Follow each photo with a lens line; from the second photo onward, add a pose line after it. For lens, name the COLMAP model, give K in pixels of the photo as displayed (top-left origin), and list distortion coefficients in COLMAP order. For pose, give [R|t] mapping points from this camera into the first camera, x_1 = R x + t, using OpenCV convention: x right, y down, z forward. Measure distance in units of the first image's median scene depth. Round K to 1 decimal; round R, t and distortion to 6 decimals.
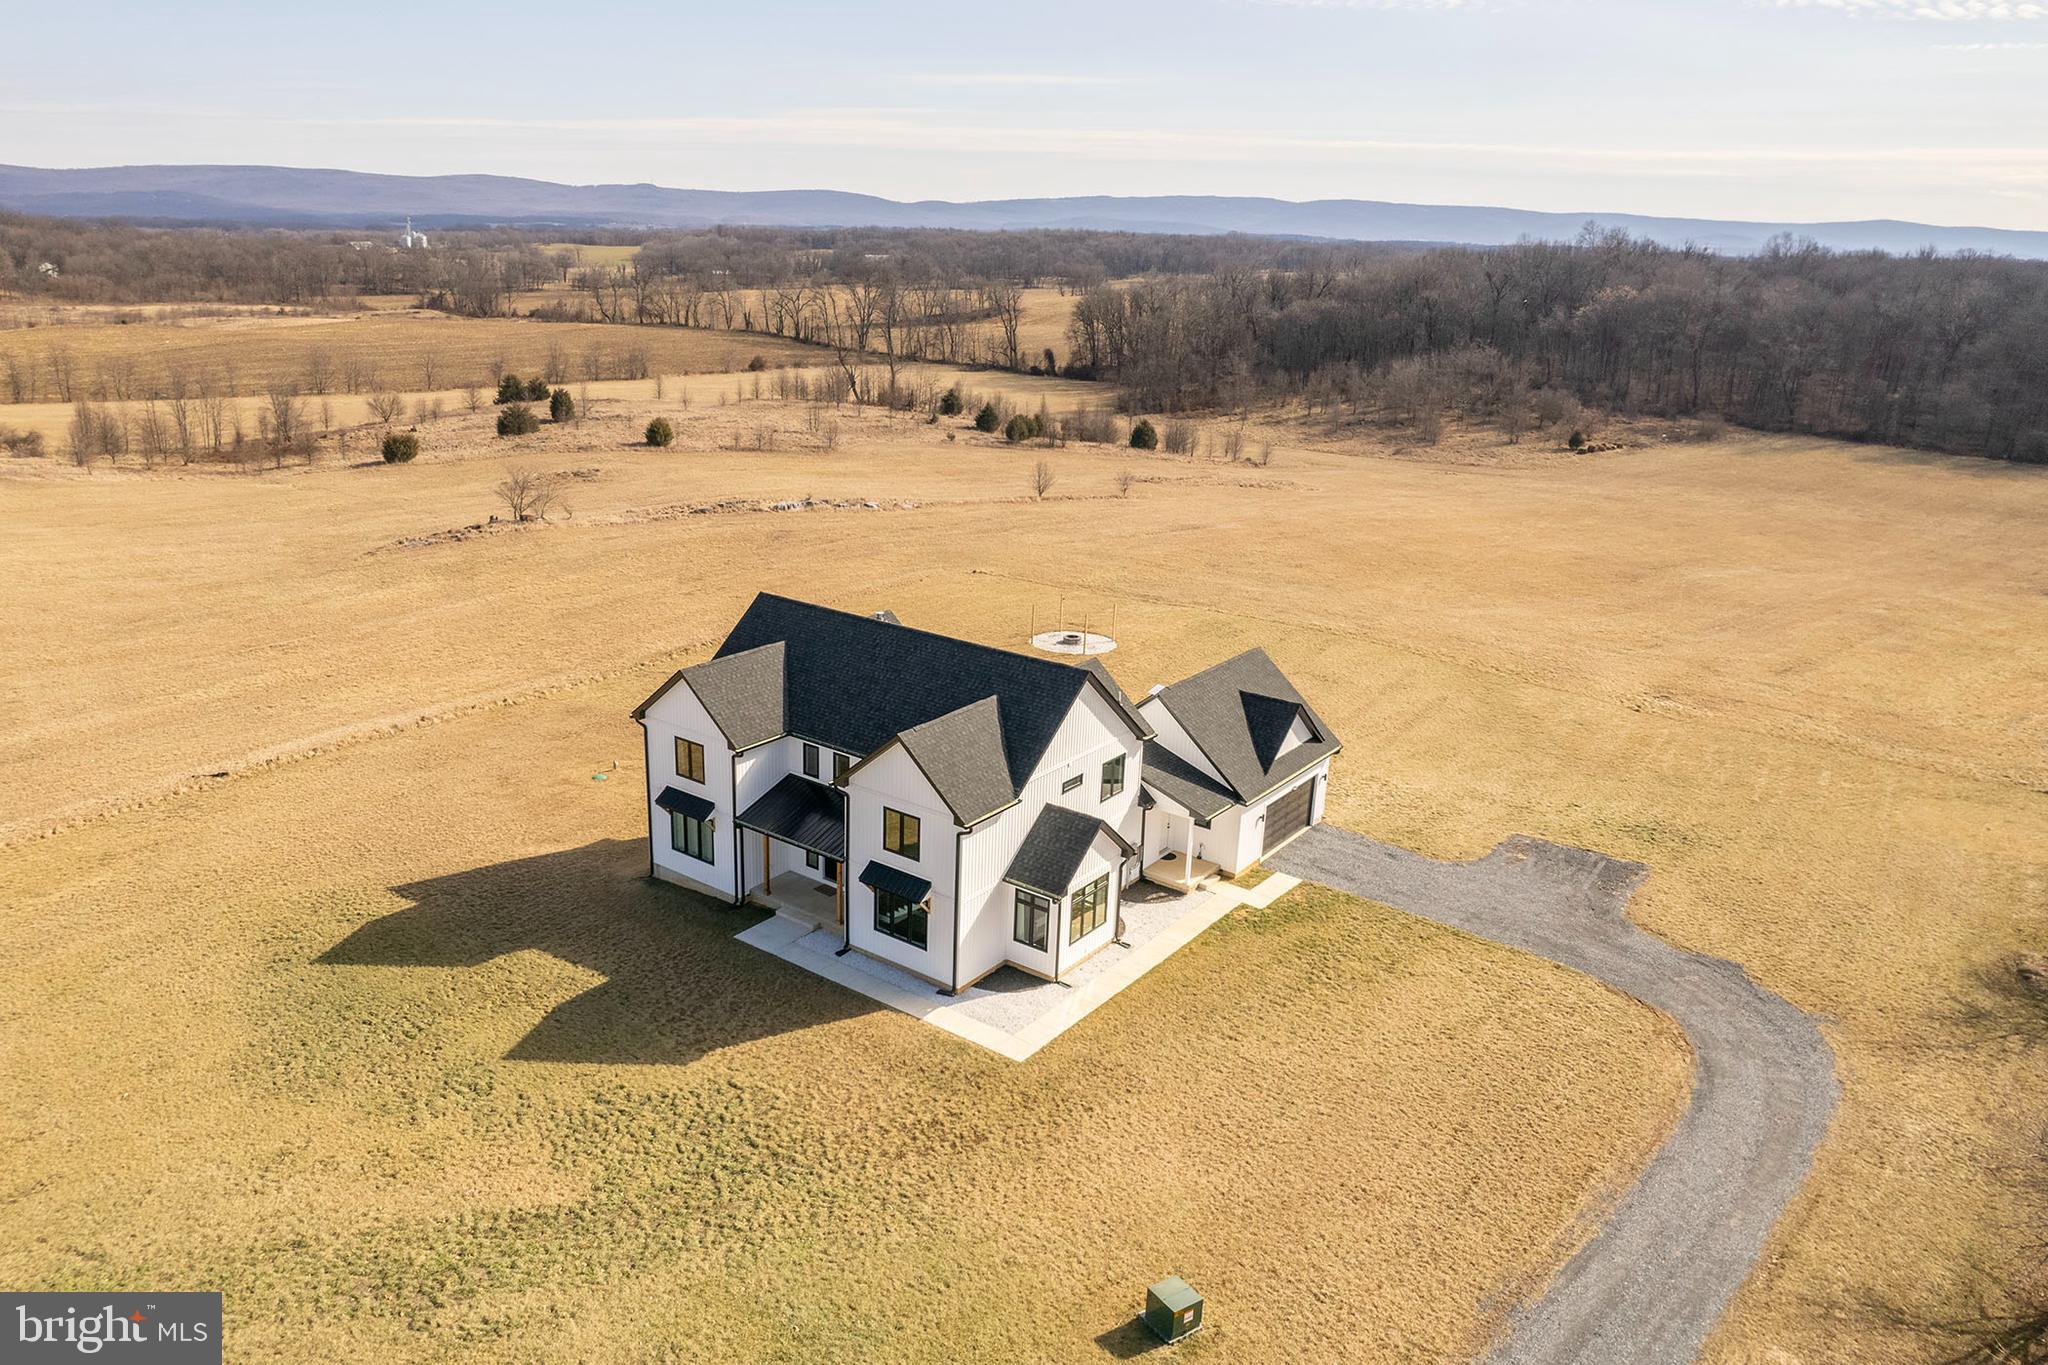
lens RADIAL K [[1446.6, 0, 966.6], [0, 1446.6, 679.4], [0, 0, 1]] dist [-0.047241, 0.006398]
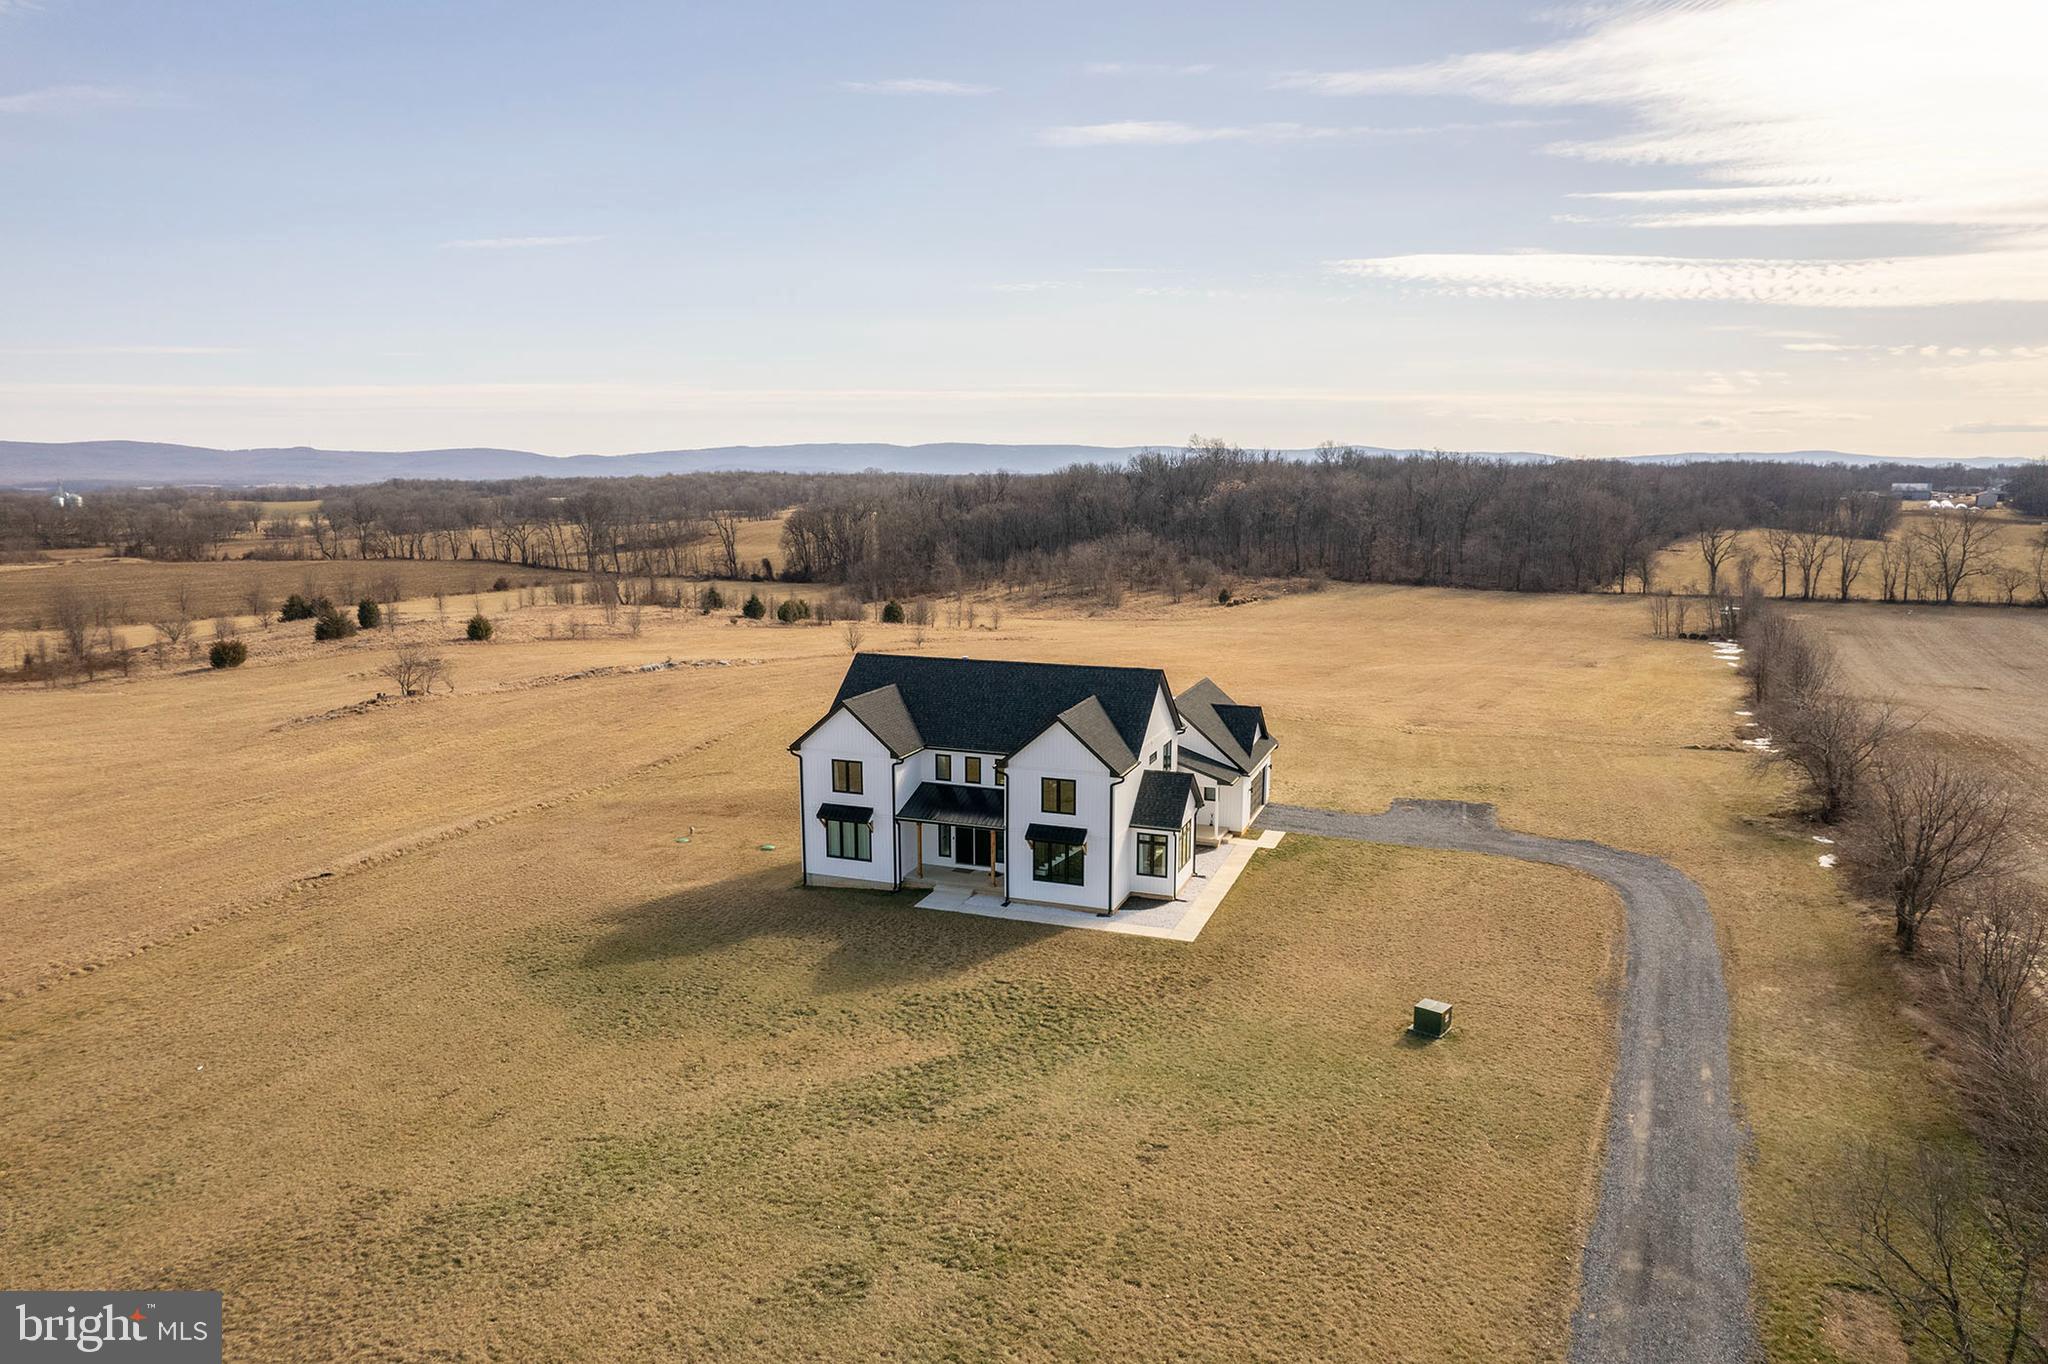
lens RADIAL K [[1288.4, 0, 1024.0], [0, 1288.4, 682.0], [0, 0, 1]] dist [-0.066268, 0.051693]
pose [[0.955936, -0.075887, 0.283596, -0.322405], [0.114462, 0.985907, -0.122007, 0.116626], [-0.270341, 0.149092, 0.951151, -0.091867]]
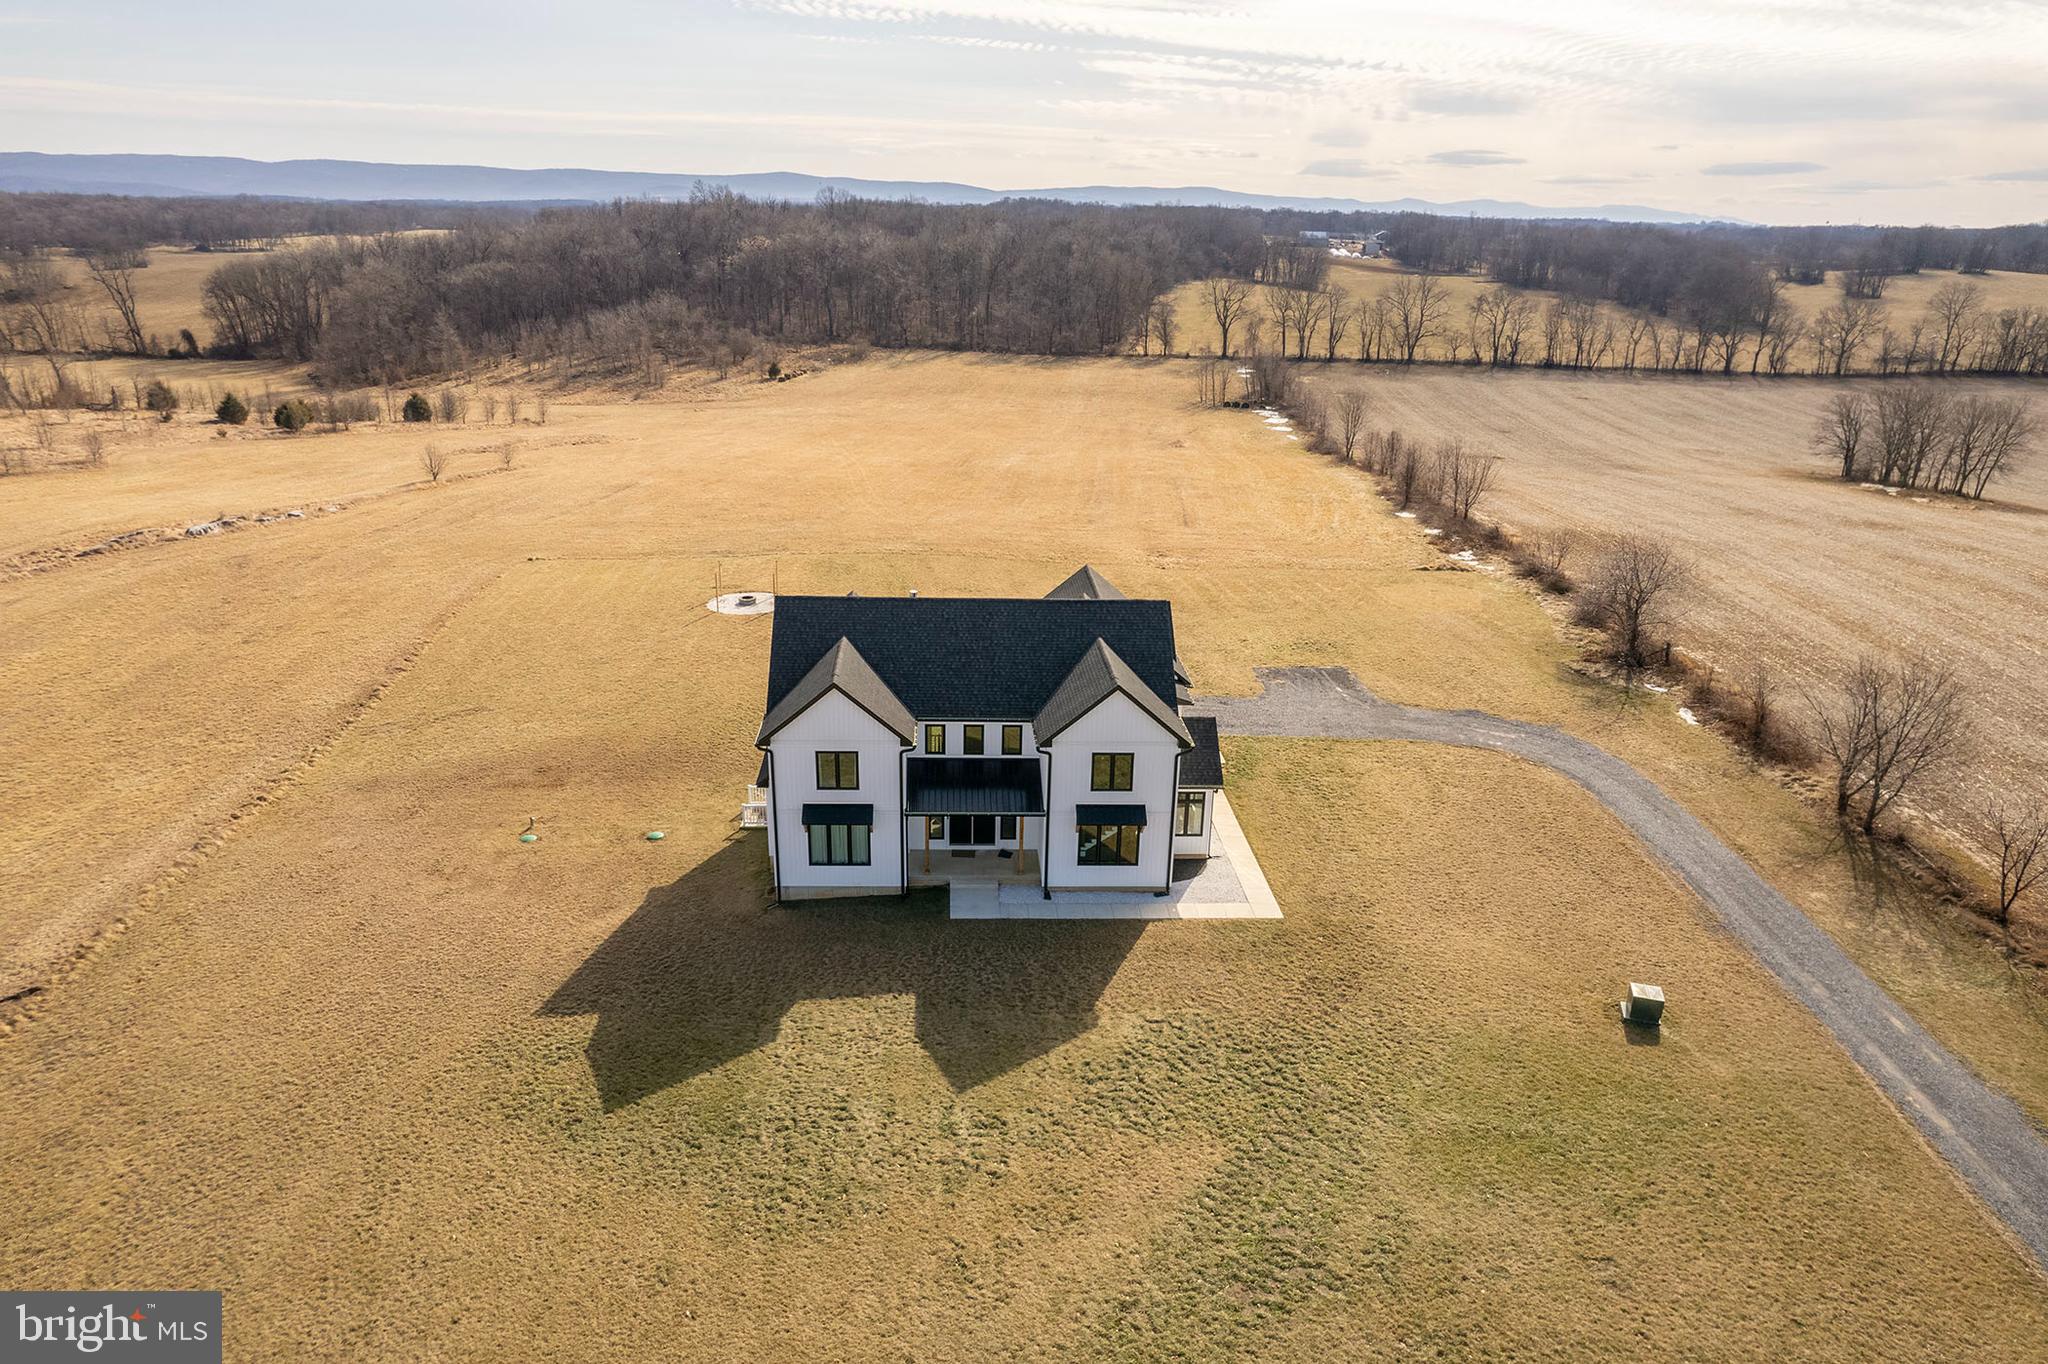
lens RADIAL K [[1278.1, 0, 993.2], [0, 1278.1, 710.5], [0, 0, 1]] dist [-0.066817, 0.053209]
pose [[0.771691, -0.245495, 0.586707, -0.561011], [0.191748, 0.969380, 0.153411, -0.090150], [-0.606404, -0.005886, 0.795135, 0.215387]]
